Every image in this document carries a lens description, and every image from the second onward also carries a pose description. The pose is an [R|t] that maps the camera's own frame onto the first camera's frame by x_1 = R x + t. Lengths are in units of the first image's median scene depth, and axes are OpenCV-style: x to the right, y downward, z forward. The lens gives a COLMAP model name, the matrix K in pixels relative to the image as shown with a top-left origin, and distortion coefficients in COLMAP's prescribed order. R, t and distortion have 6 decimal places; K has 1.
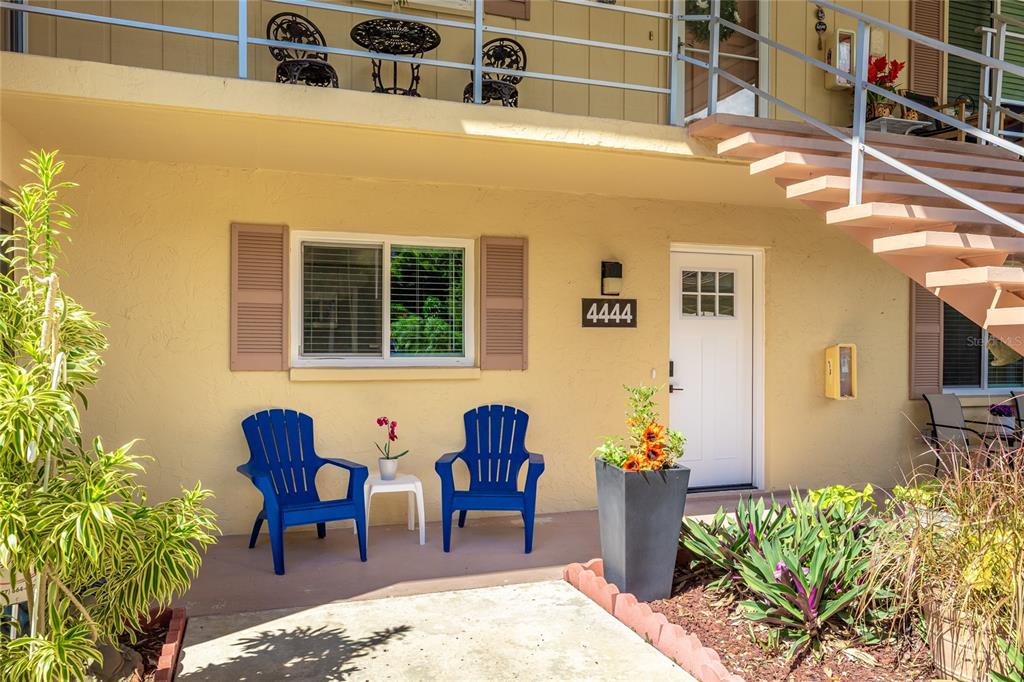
lens RADIAL K [[799.8, 0, 512.9], [0, 799.8, 347.6], [0, 0, 1]] dist [0.001852, 0.004760]
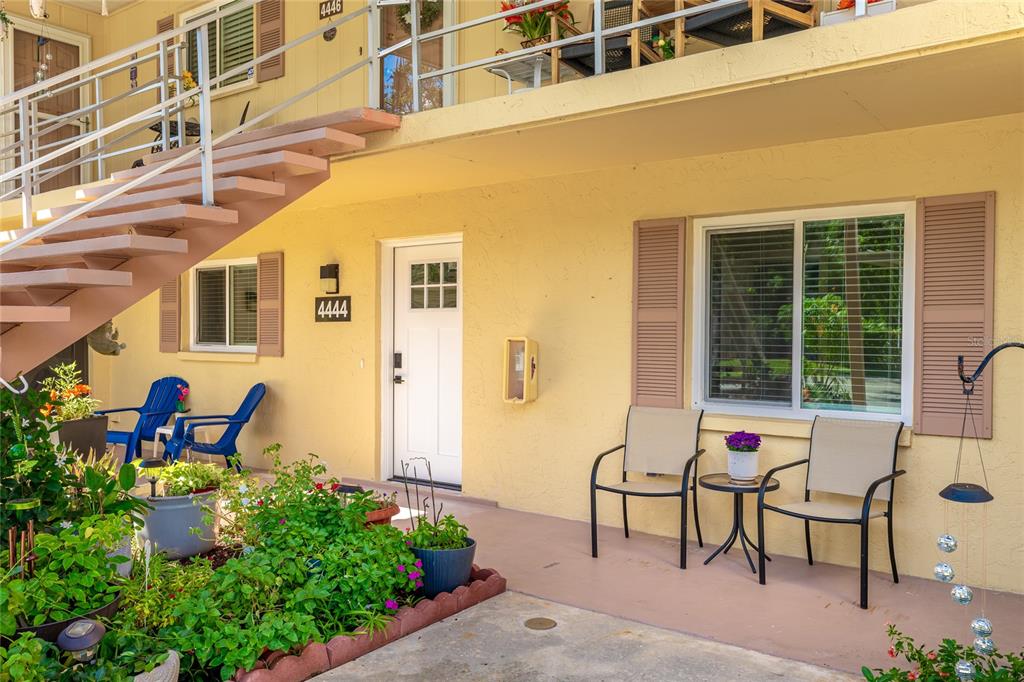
lens RADIAL K [[799.8, 0, 512.1], [0, 799.8, 337.1], [0, 0, 1]] dist [0.001852, 0.004760]
pose [[0.572490, 0.006826, -0.819883, 1.136574], [0.001776, 0.999953, 0.009565, -0.013207], [0.819910, -0.006931, 0.572451, 0.528964]]
